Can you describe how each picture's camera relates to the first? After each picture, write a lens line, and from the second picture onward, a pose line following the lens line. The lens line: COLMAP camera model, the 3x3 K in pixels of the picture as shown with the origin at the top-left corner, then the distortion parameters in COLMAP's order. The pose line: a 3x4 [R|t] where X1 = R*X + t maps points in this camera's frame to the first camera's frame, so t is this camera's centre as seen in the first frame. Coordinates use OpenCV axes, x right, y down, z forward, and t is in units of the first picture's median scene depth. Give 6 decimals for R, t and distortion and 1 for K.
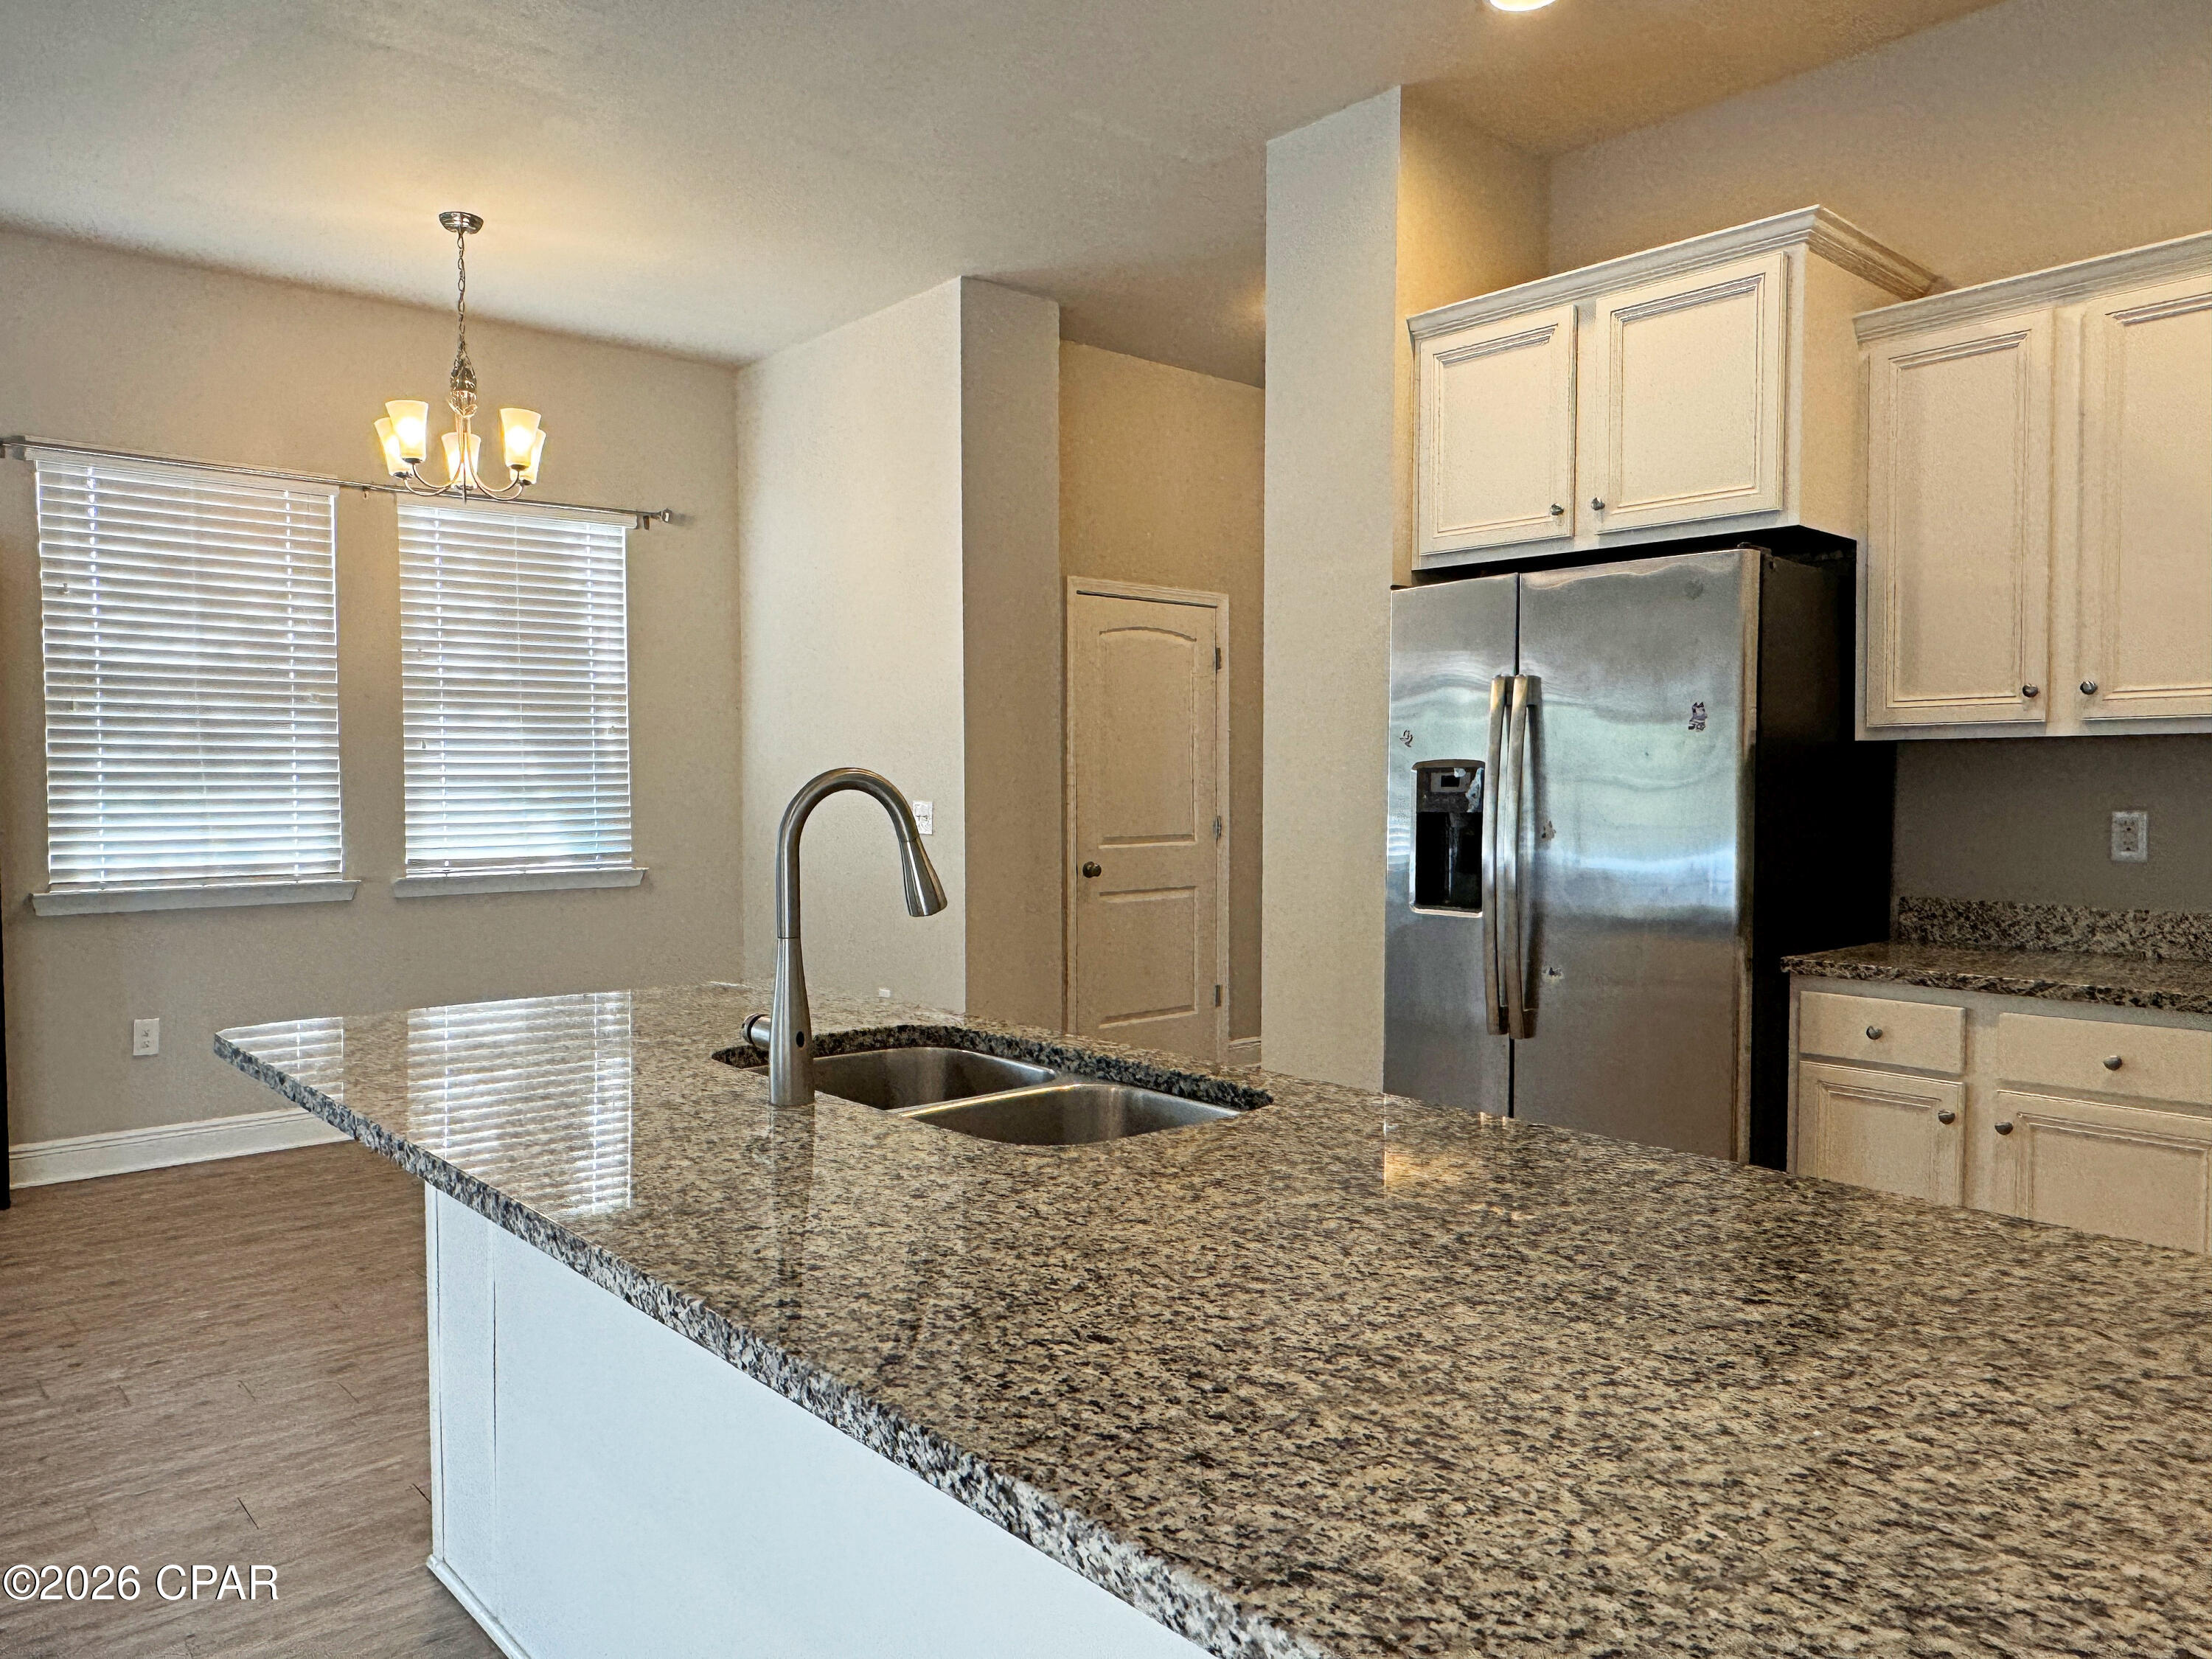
lens RADIAL K [[1540.3, 0, 1064.0], [0, 1540.3, 833.8], [0, 0, 1]] dist [0.000011, -0.004893]
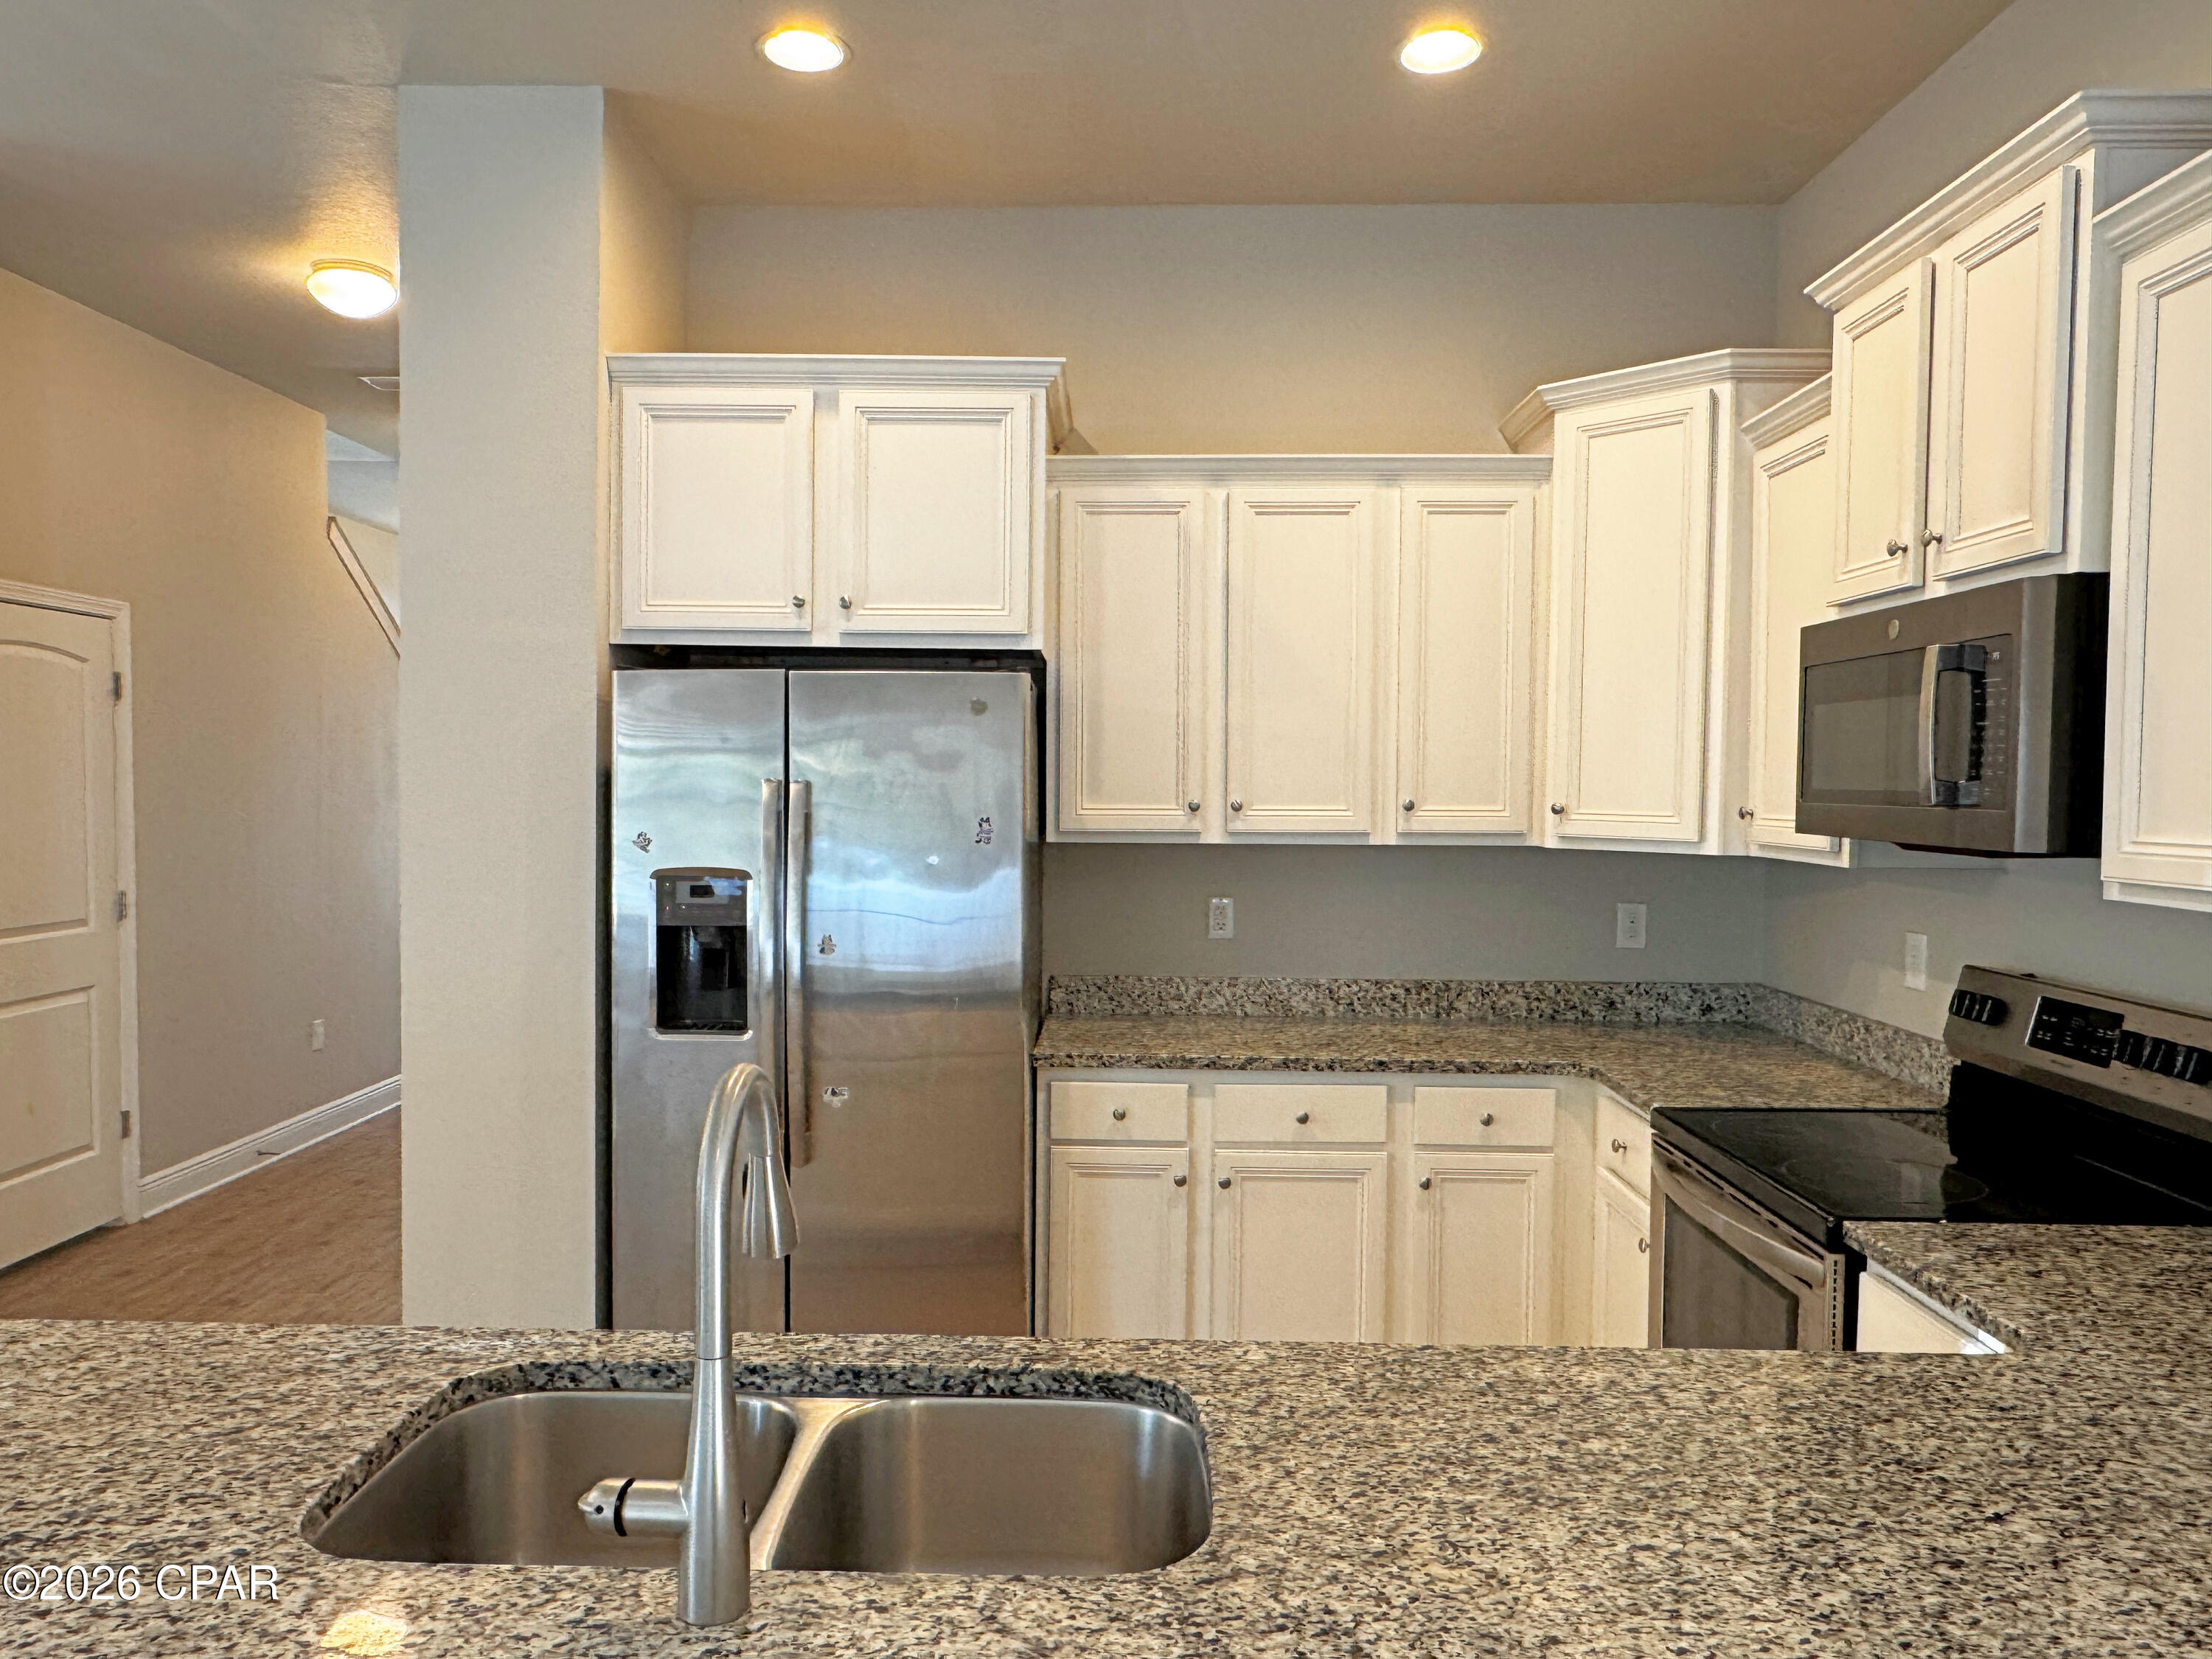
lens RADIAL K [[1540.3, 0, 1102.9], [0, 1540.3, 840.2], [0, 0, 1]] dist [0.000011, -0.004893]
pose [[0.662159, -0.023153, 0.749006, -0.299912], [0.016114, 0.999731, 0.016659, -0.084112], [-0.749190, 0.001039, 0.662354, 0.253637]]
